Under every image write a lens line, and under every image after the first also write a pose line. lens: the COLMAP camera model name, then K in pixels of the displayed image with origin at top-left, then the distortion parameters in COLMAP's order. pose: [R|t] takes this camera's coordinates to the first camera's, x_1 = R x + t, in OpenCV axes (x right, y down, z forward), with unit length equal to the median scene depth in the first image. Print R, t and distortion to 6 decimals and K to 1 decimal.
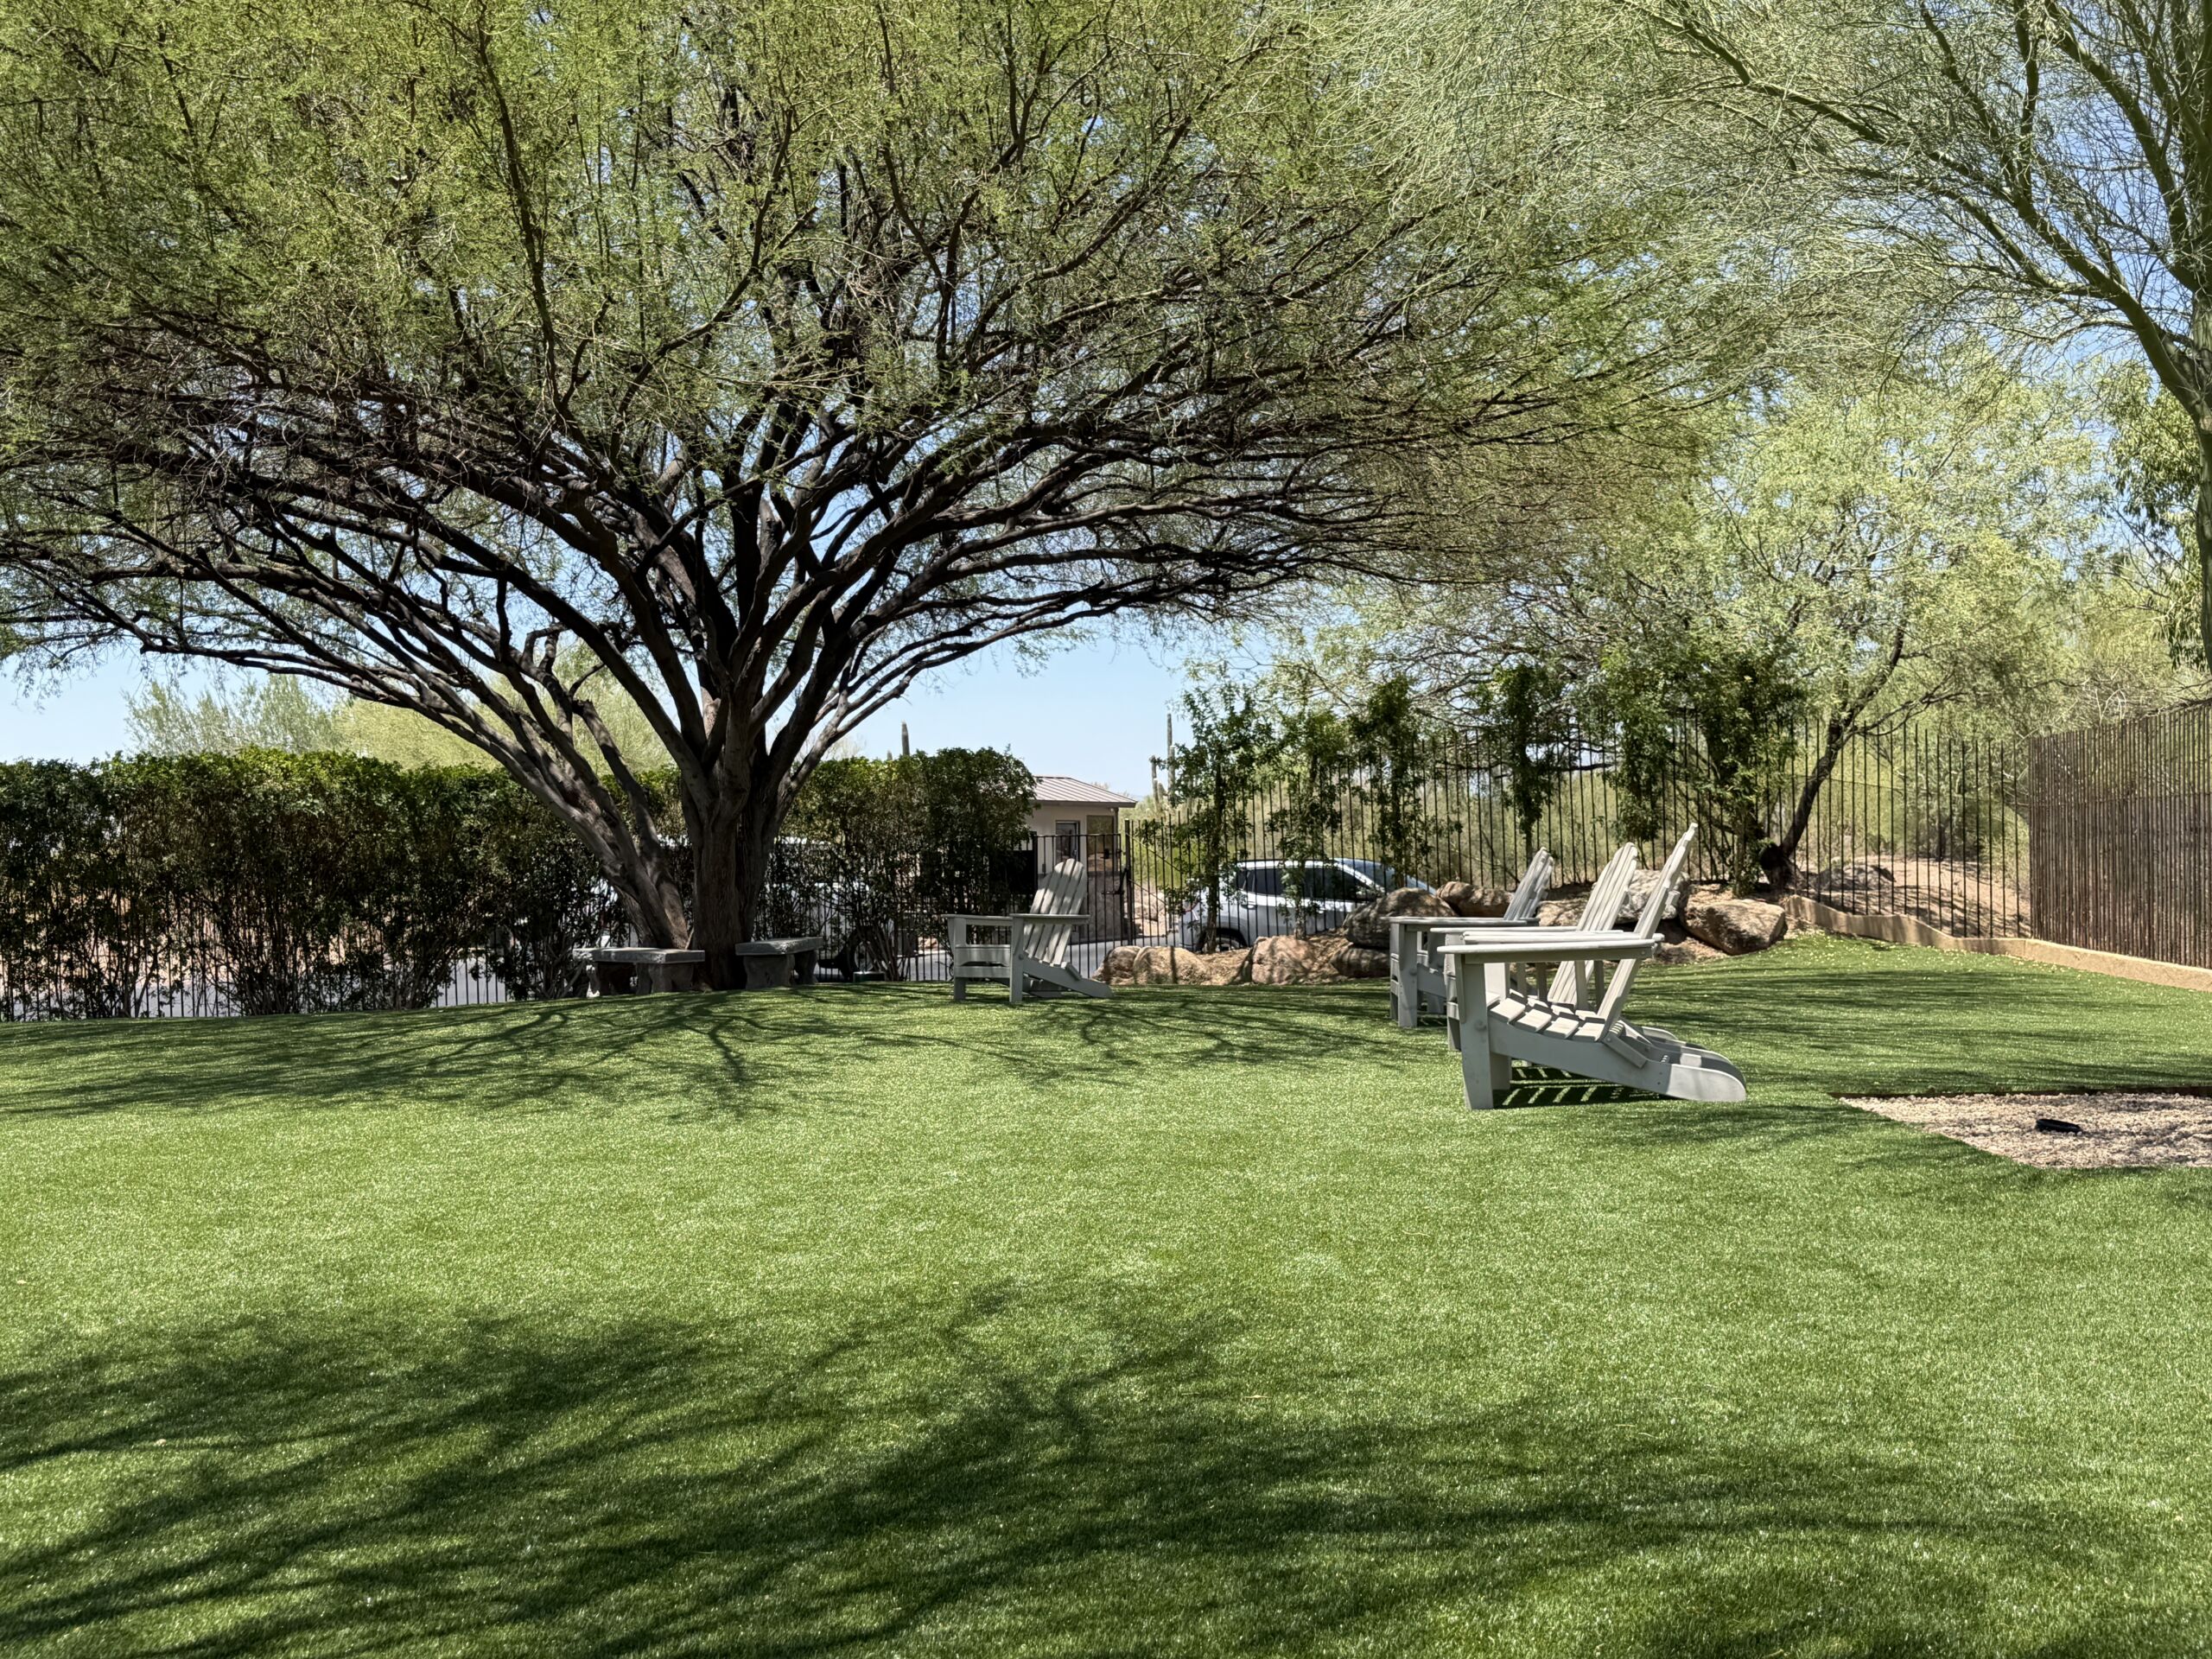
lens RADIAL K [[2238.2, 0, 1107.5], [0, 2238.2, 819.7], [0, 0, 1]] dist [0.194012, -0.186546]
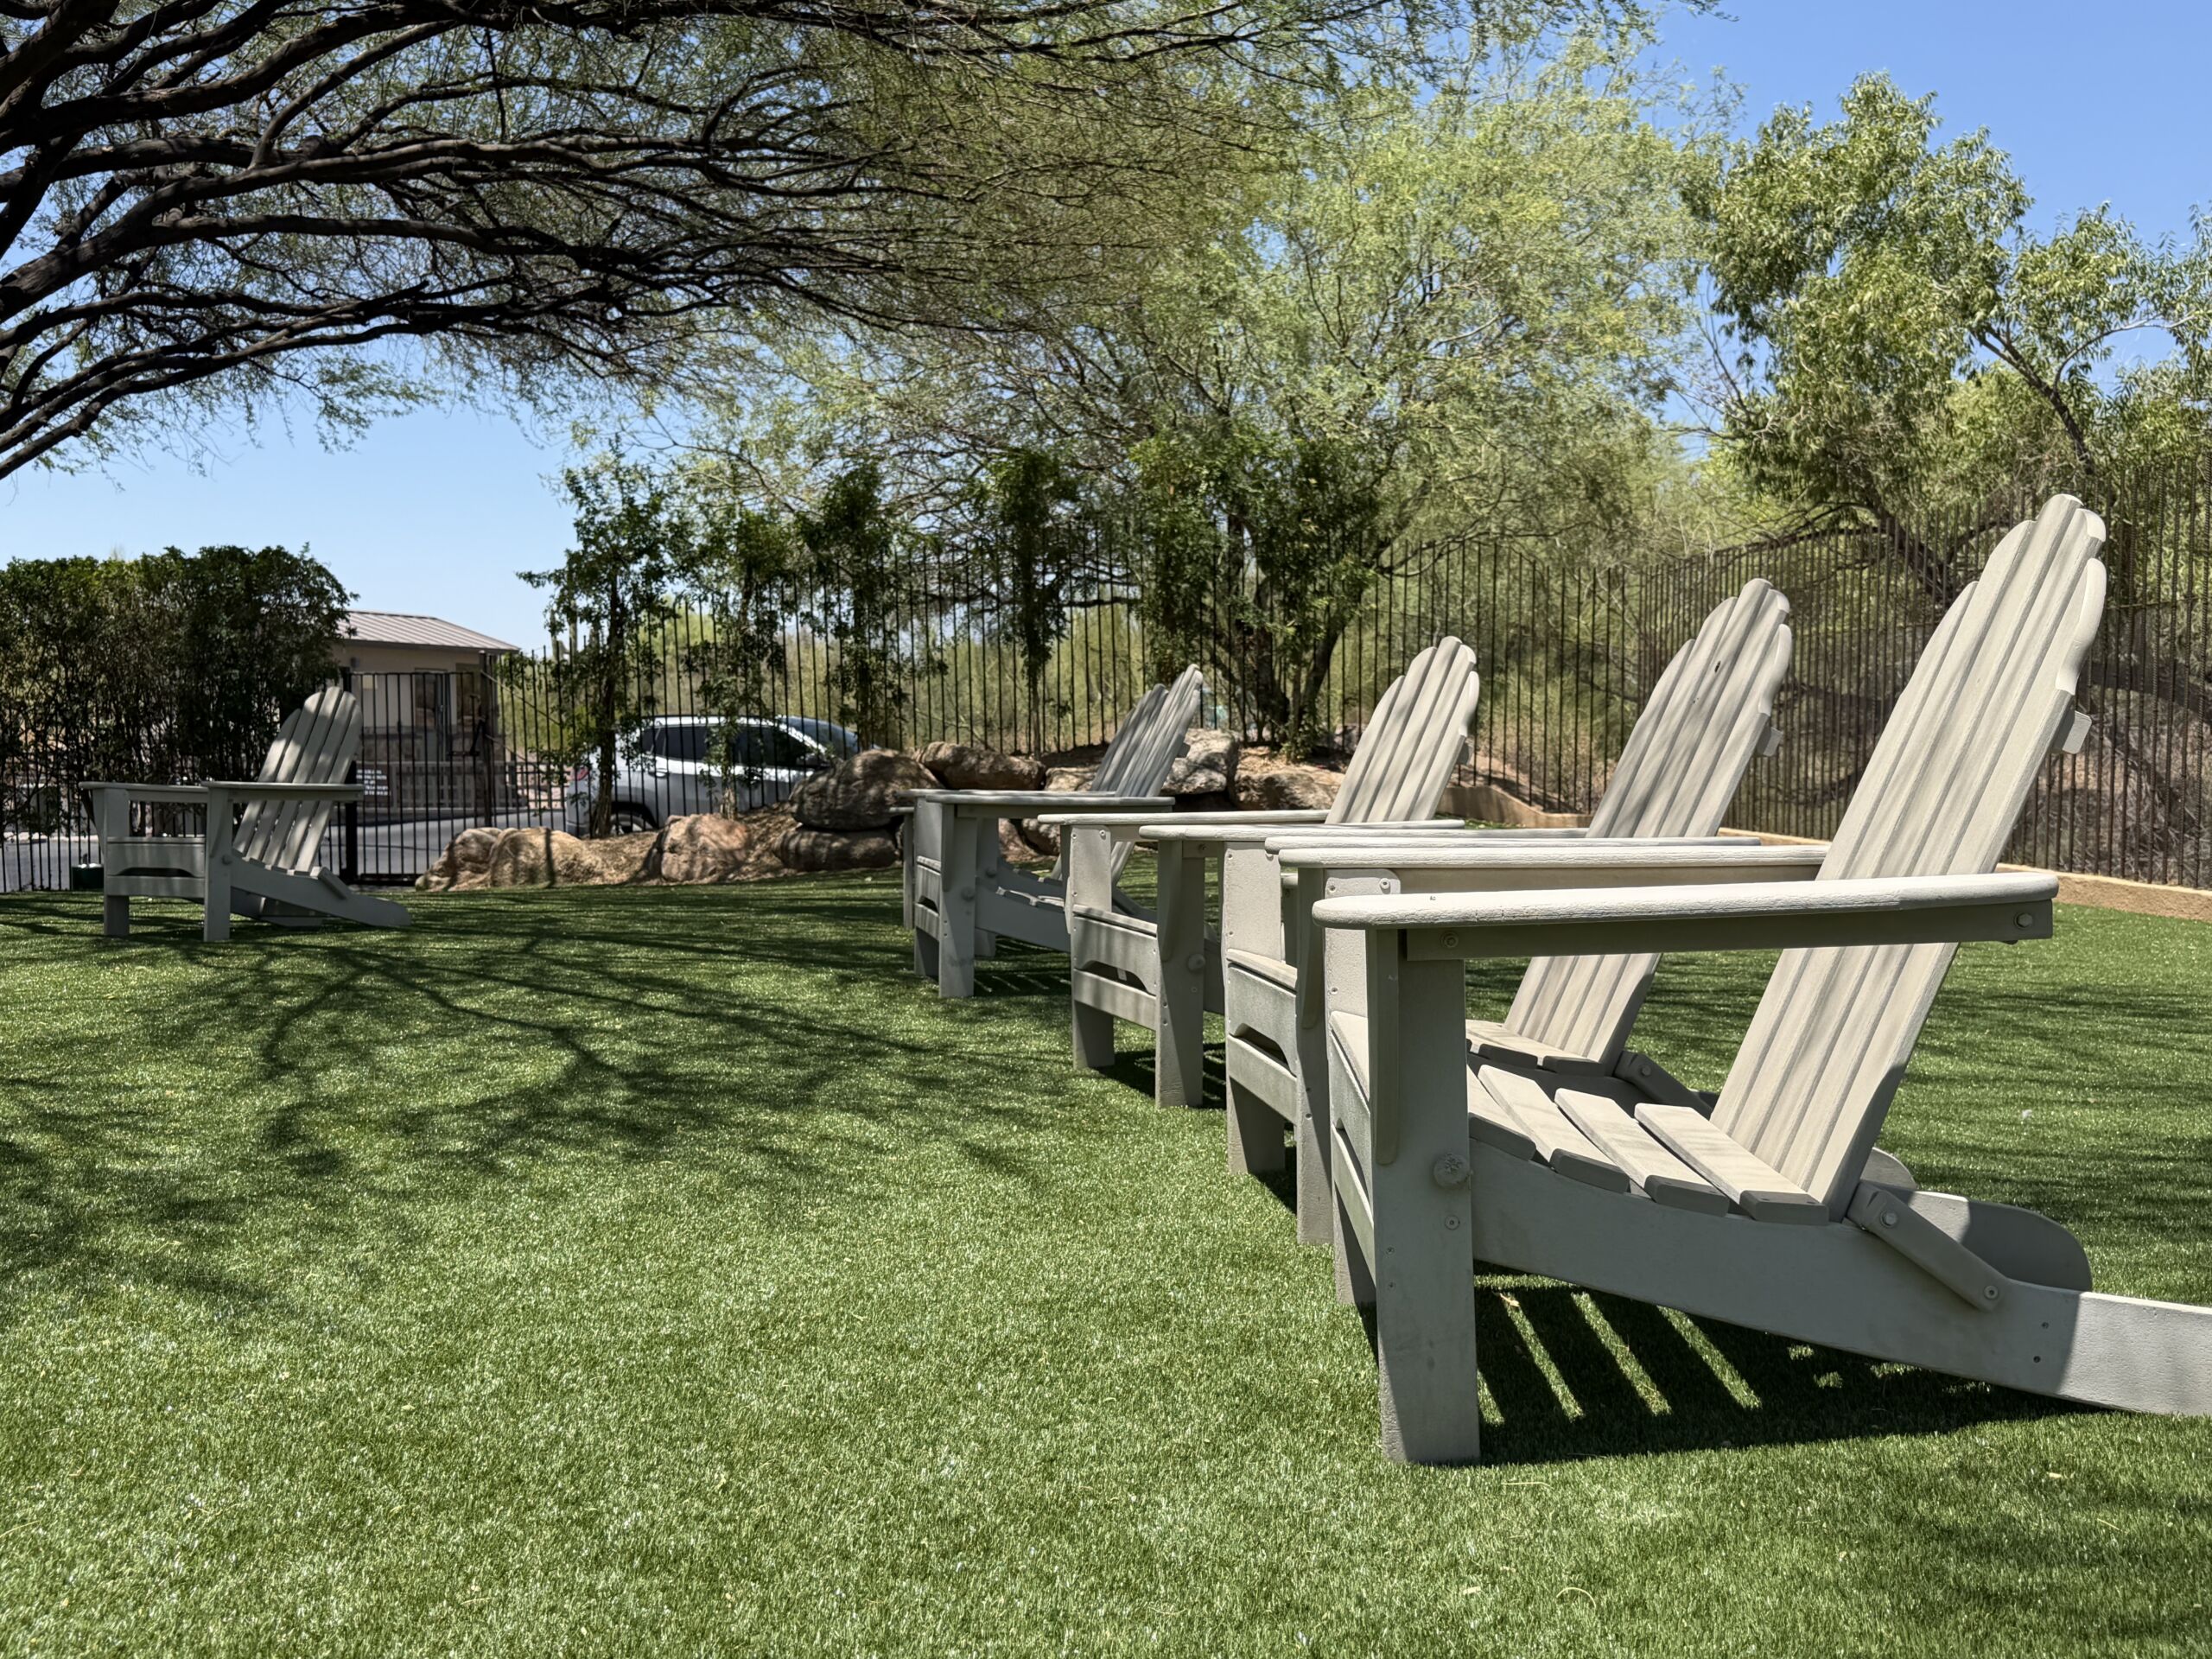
lens RADIAL K [[1799.7, 0, 1106.1], [0, 1799.7, 863.6], [0, 0, 1]] dist [-0.002558, -0.003474]
pose [[0.955042, -0.009678, 0.296313, 0.028987], [-0.015657, 0.996426, 0.083007, 0.017112], [-0.296057, -0.083915, 0.951477, 0.401461]]
